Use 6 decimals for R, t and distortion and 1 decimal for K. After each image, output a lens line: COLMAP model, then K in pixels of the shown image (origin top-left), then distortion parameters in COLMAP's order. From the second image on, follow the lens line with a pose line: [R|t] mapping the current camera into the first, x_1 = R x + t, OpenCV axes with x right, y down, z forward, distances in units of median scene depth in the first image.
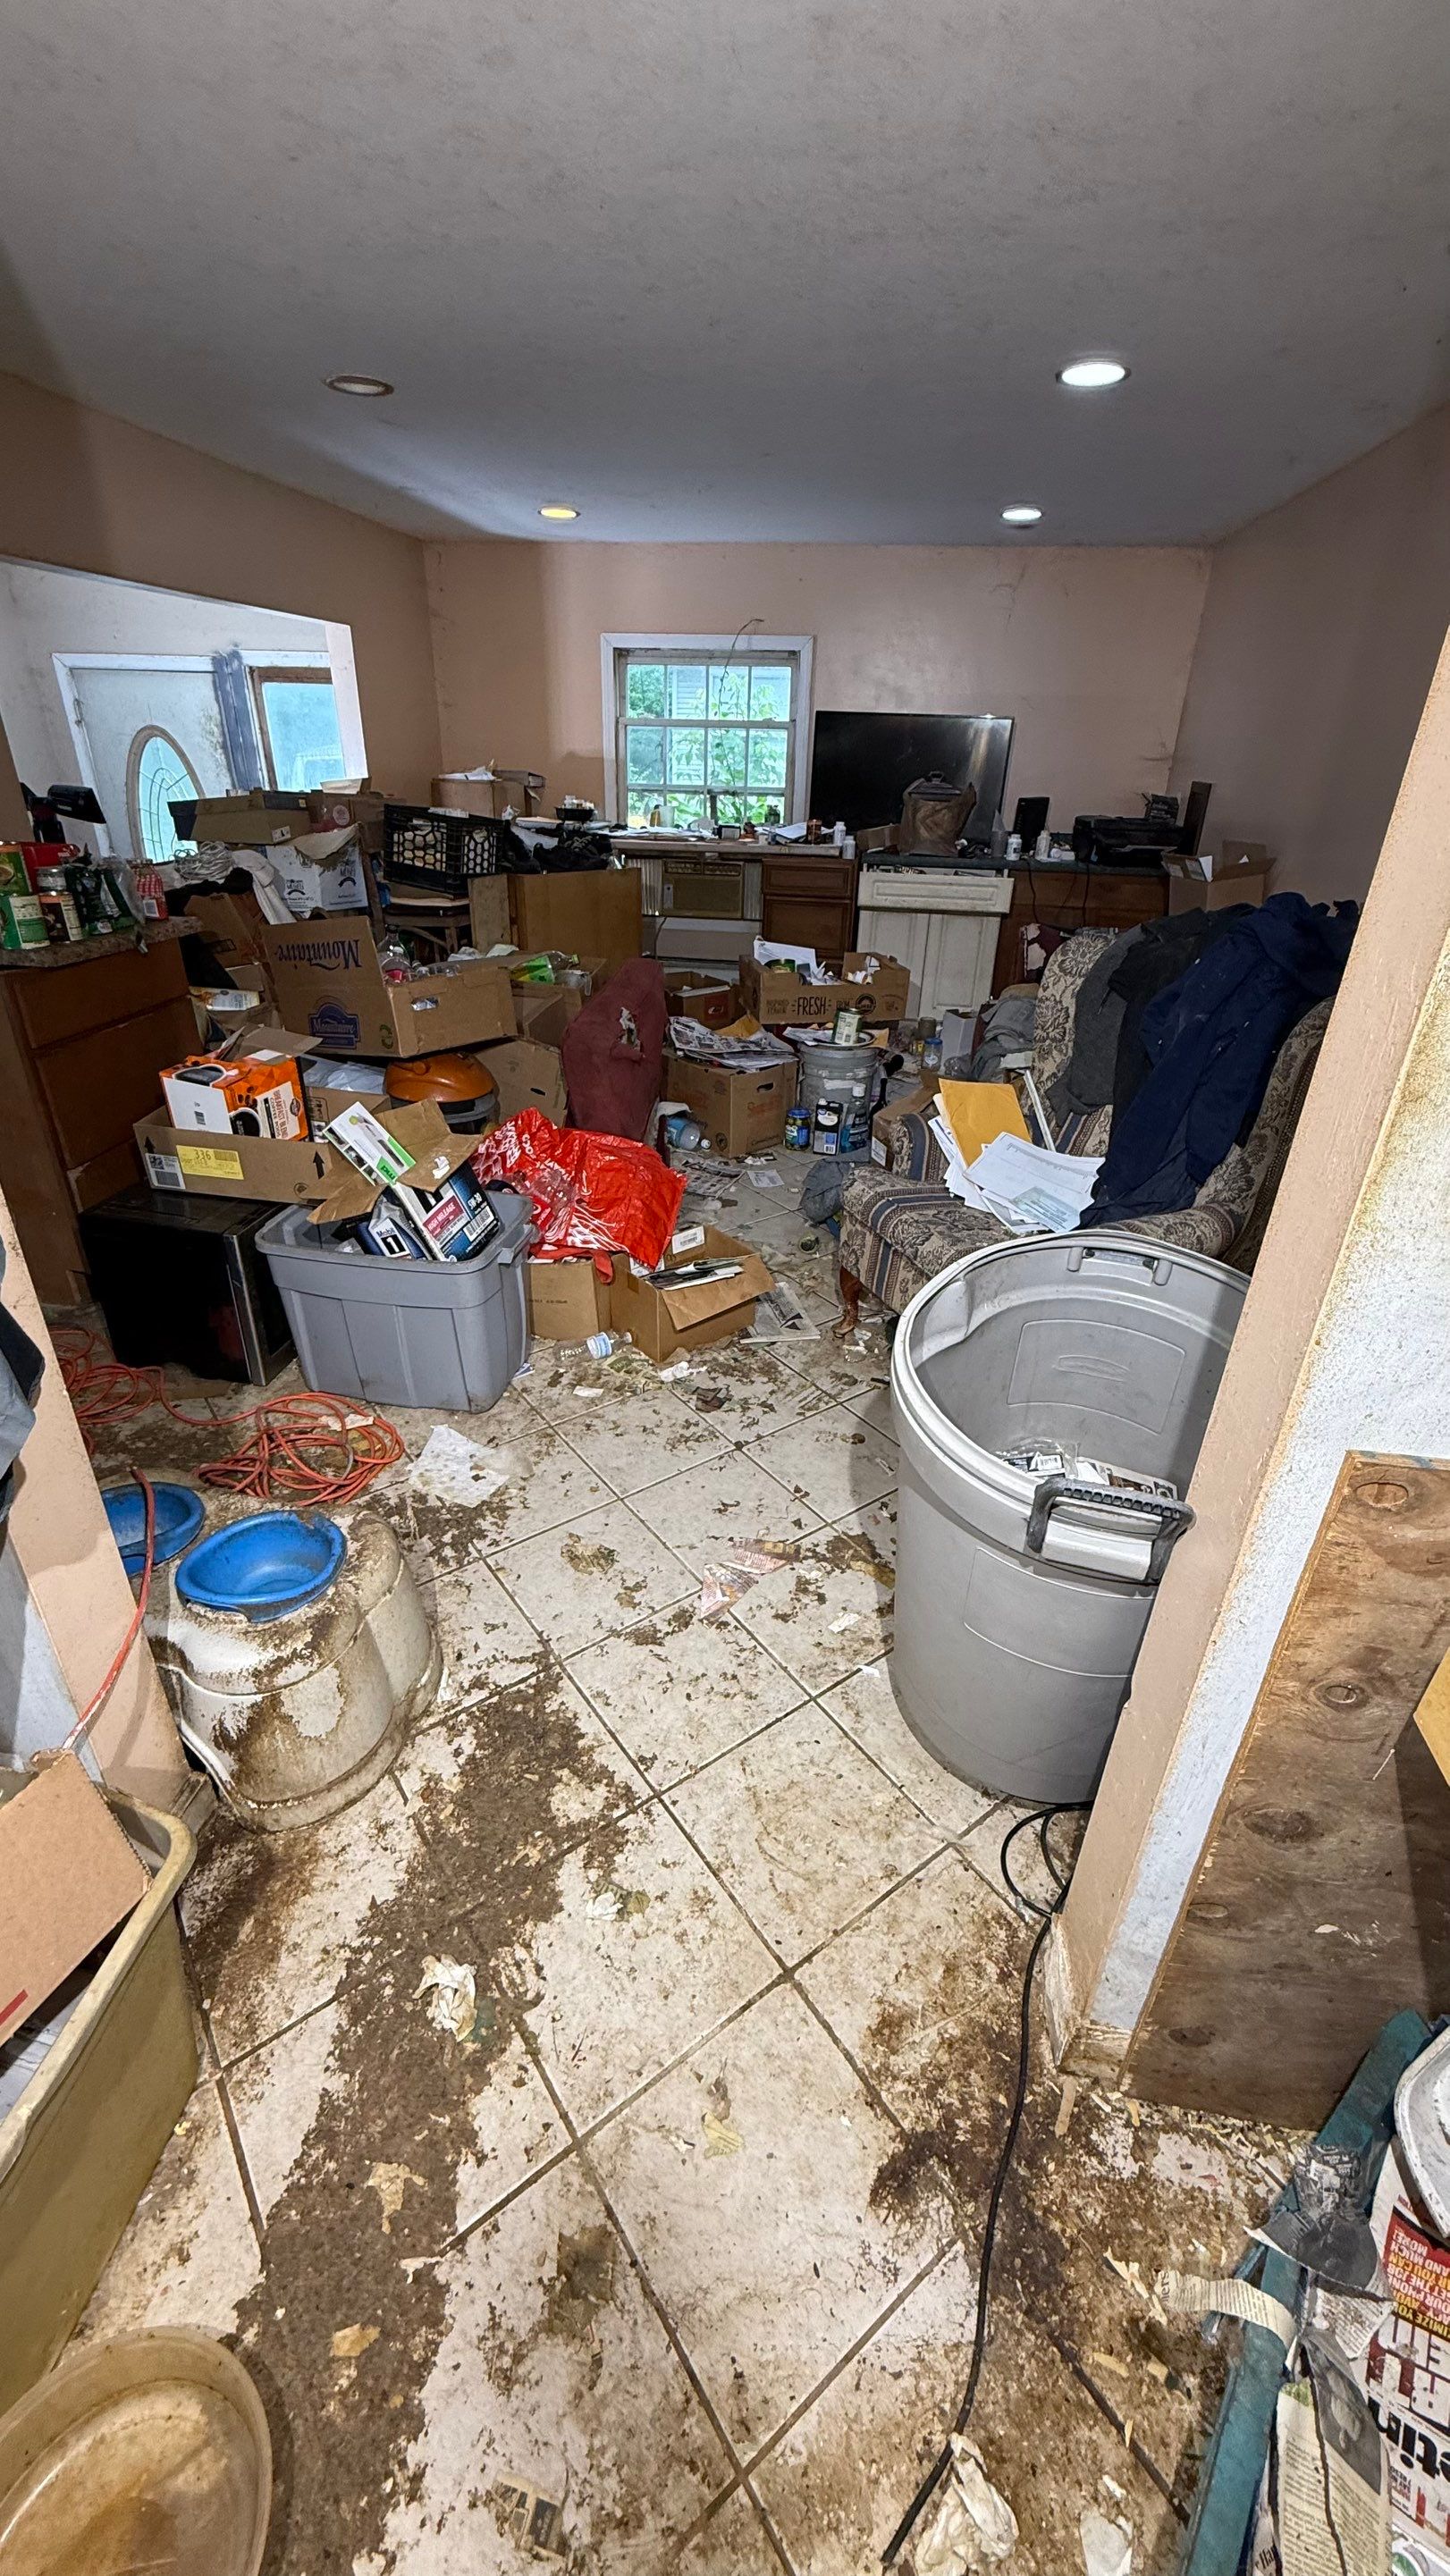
lens RADIAL K [[1030.5, 0, 716.7], [0, 1030.5, 1278.6], [0, 0, 1]] dist [0.001547, 0.000208]
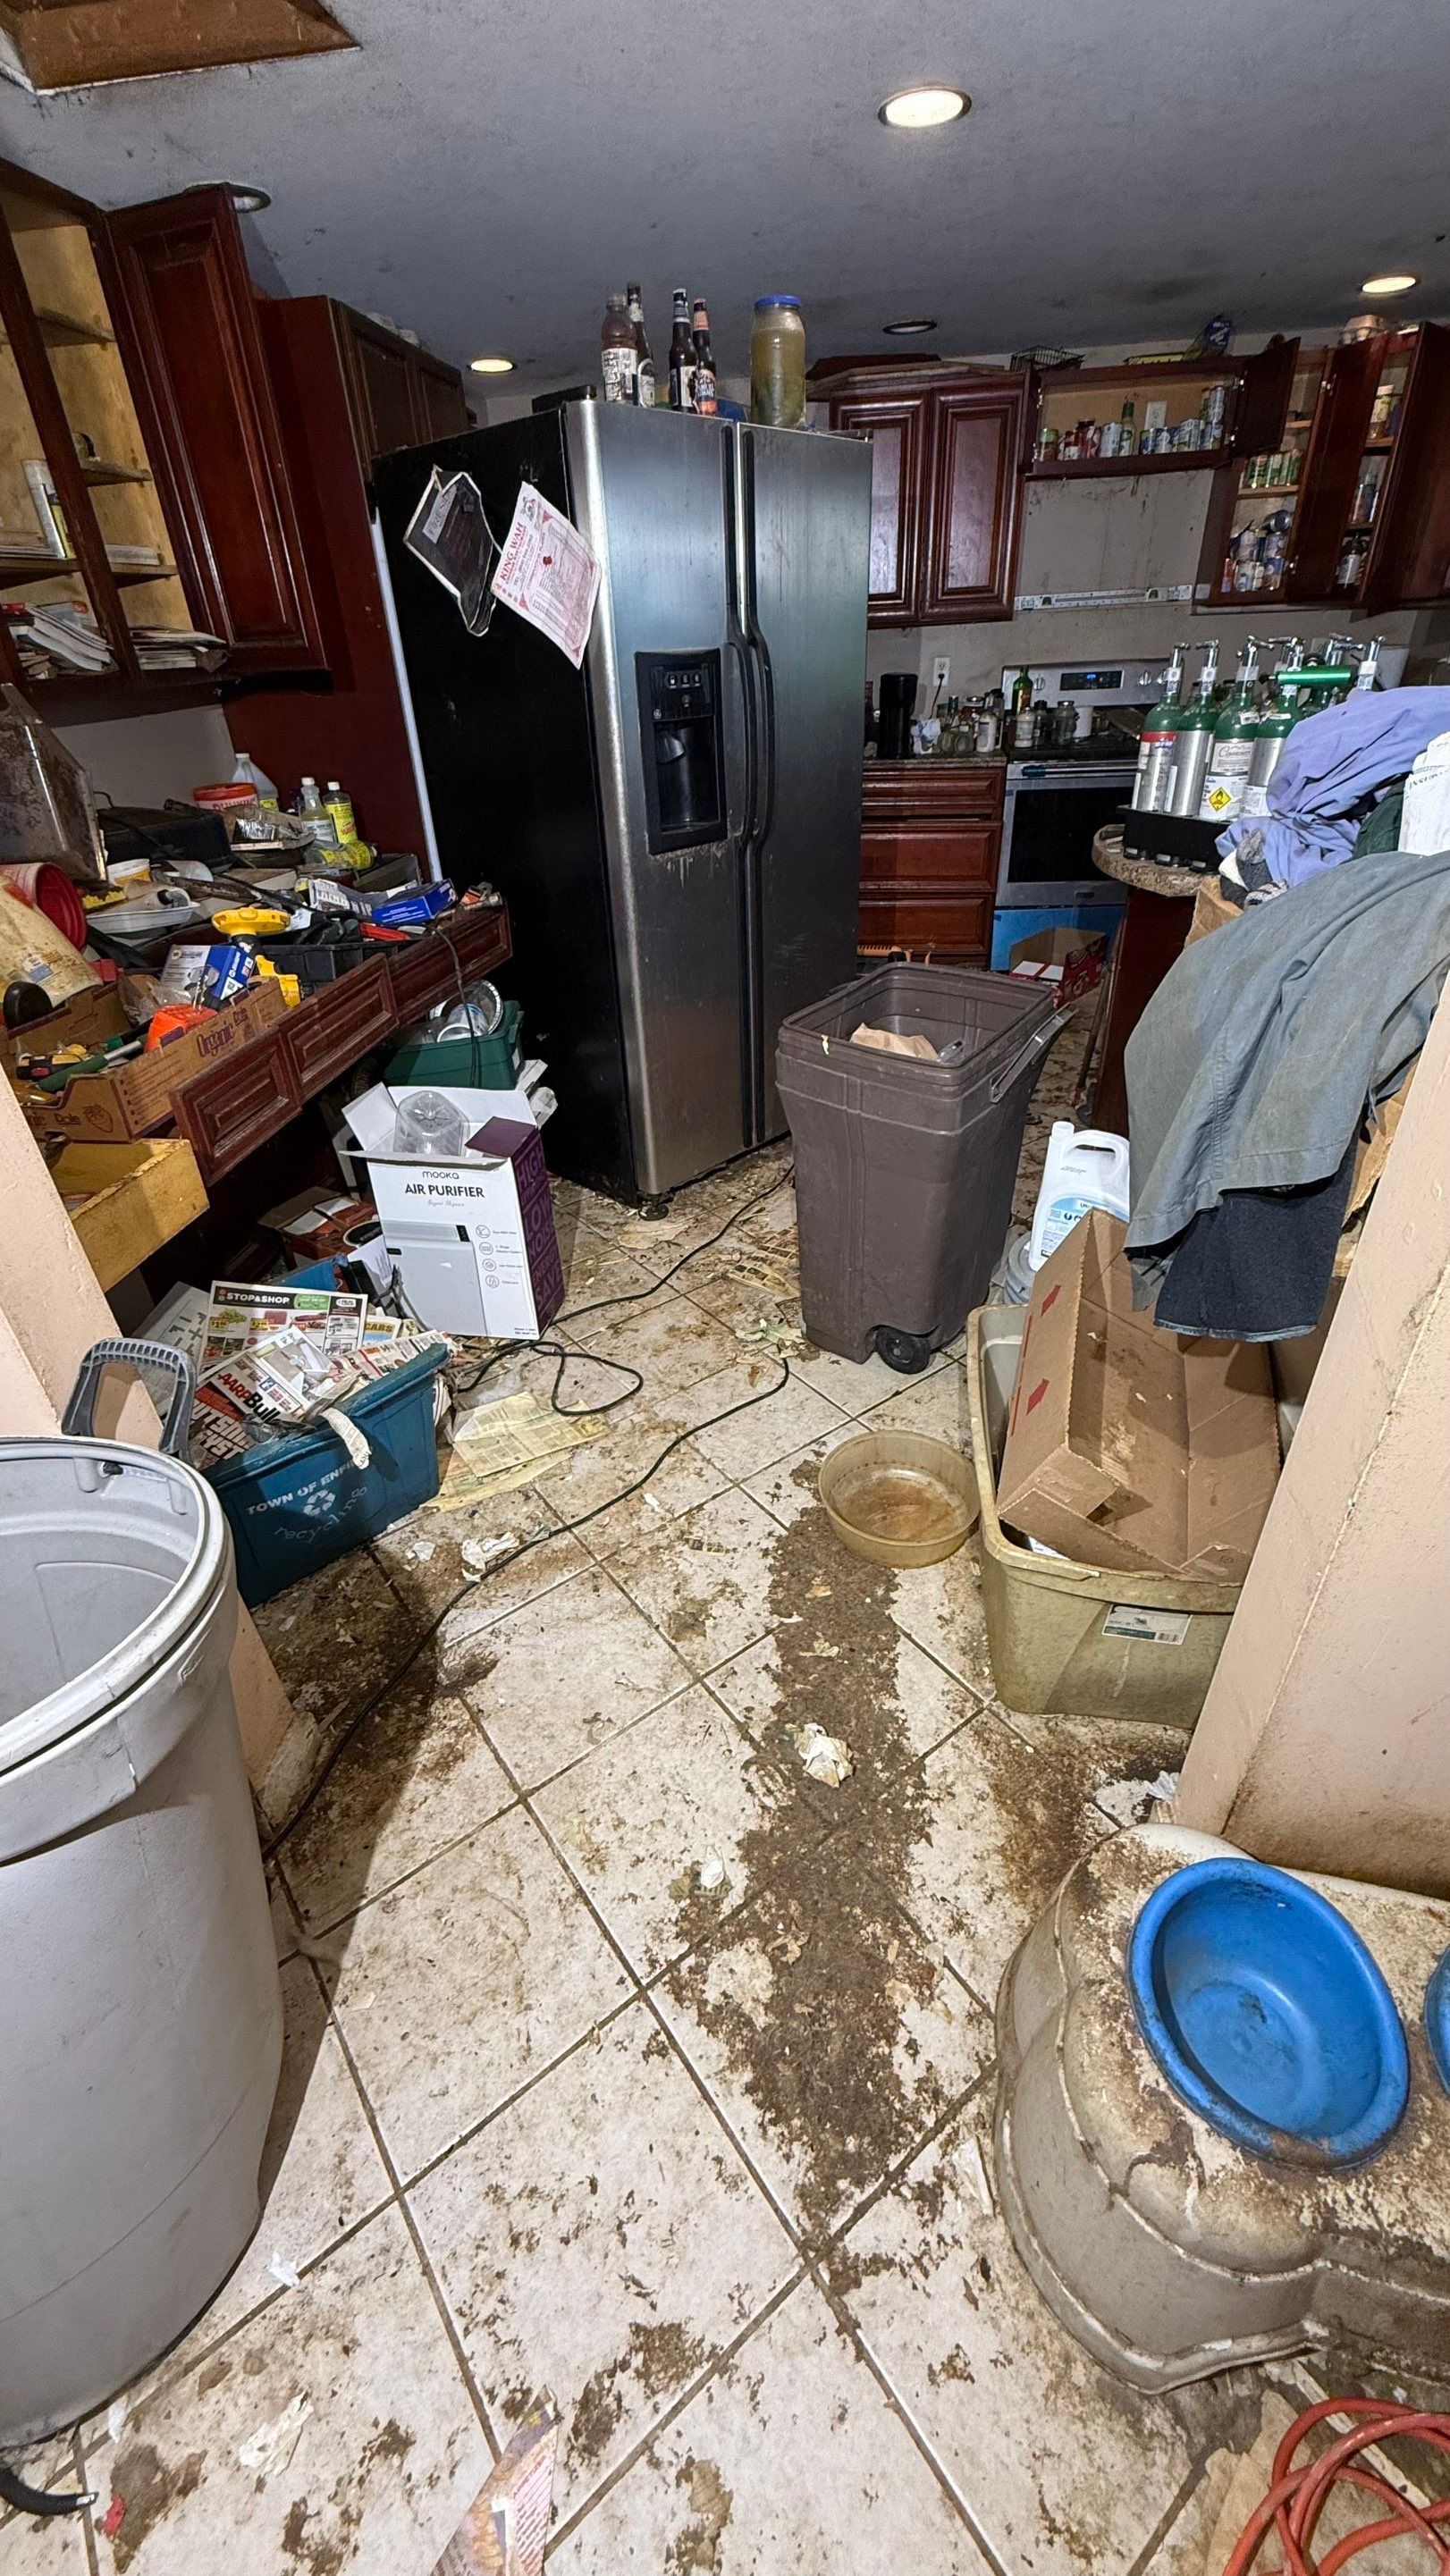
lens RADIAL K [[1030.5, 0, 716.7], [0, 1030.5, 1278.6], [0, 0, 1]] dist [0.001547, 0.000208]
pose [[-0.999775, 0.021181, 0.000571, -0.135133], [0.011052, 0.498304, 0.866932, -0.497050], [0.018078, 0.866743, -0.498427, 0.971304]]
